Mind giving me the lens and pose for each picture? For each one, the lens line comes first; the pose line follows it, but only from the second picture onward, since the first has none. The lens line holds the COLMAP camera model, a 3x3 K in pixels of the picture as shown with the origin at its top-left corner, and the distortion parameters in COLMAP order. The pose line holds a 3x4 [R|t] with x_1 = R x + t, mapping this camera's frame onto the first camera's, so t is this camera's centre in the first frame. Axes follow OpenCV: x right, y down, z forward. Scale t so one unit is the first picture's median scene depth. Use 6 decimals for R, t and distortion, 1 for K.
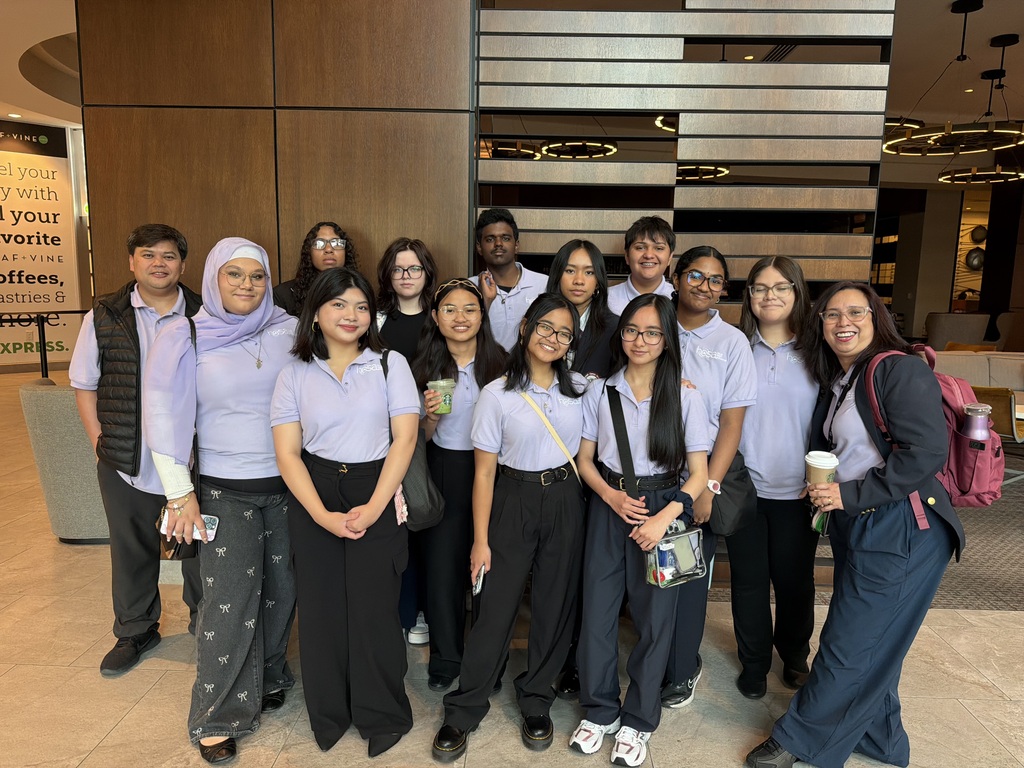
lens RADIAL K [[719.4, 0, 512.0], [0, 719.4, 384.0], [0, 0, 1]] dist [-0.002485, -0.000745]
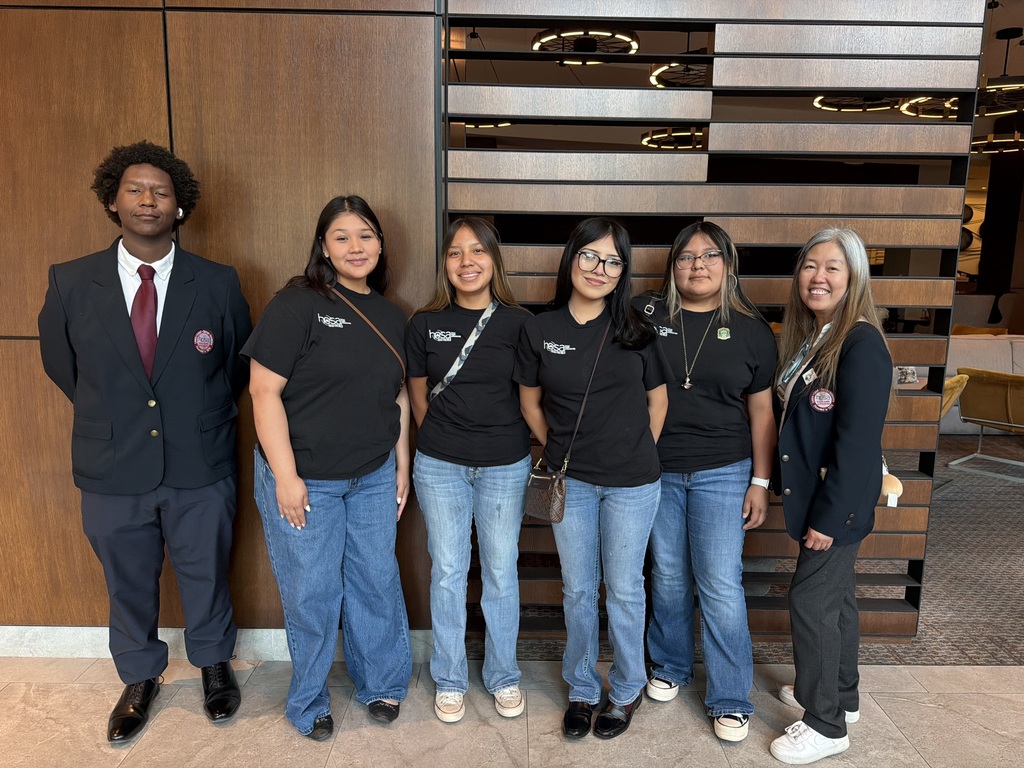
lens RADIAL K [[719.4, 0, 512.0], [0, 719.4, 384.0], [0, 0, 1]] dist [-0.002485, -0.000745]
pose [[0.999310, -0.011458, 0.035340, -0.010479], [0.010792, 0.999761, 0.018999, -0.017153], [-0.035550, -0.018604, 0.999195, 0.251298]]
